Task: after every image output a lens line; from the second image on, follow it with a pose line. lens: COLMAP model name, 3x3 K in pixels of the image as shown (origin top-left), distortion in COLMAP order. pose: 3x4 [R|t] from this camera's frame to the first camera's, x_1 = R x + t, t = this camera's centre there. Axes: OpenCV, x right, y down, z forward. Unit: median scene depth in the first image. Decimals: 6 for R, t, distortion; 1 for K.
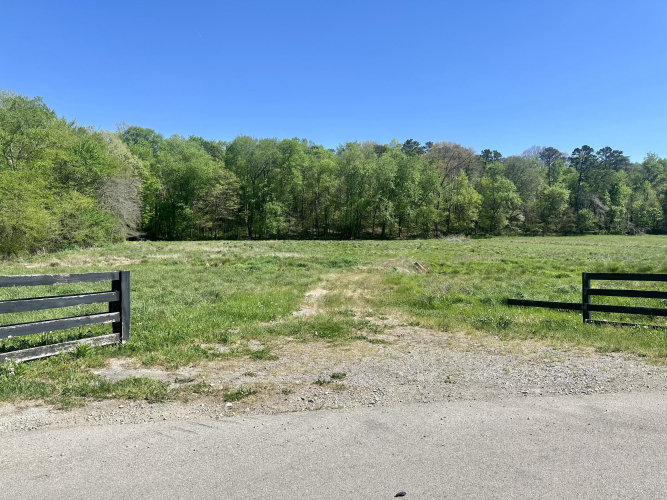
lens RADIAL K [[494.8, 0, 331.4], [0, 494.8, 254.2], [0, 0, 1]] dist [0.071852, -0.081866]
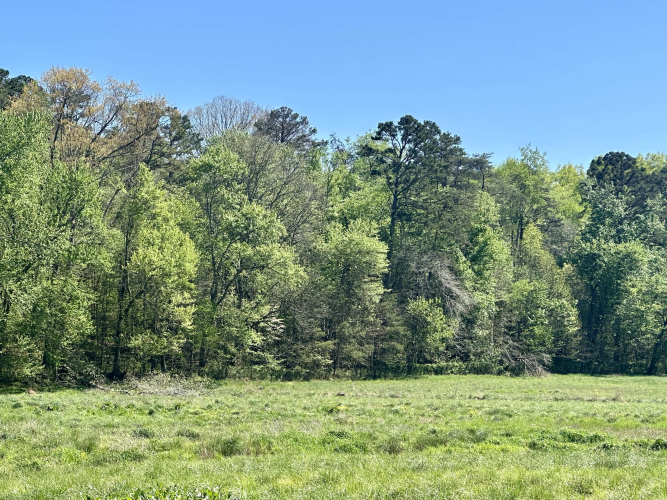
lens RADIAL K [[1921.2, 0, 362.9], [0, 1921.2, 245.5], [0, 0, 1]] dist [0.287986, 0.000000]
pose [[0.806564, 0.037309, 0.589968, -0.306392], [0.025765, 0.994839, -0.098136, 0.001470], [-0.590585, 0.094353, 0.801441, -0.038941]]
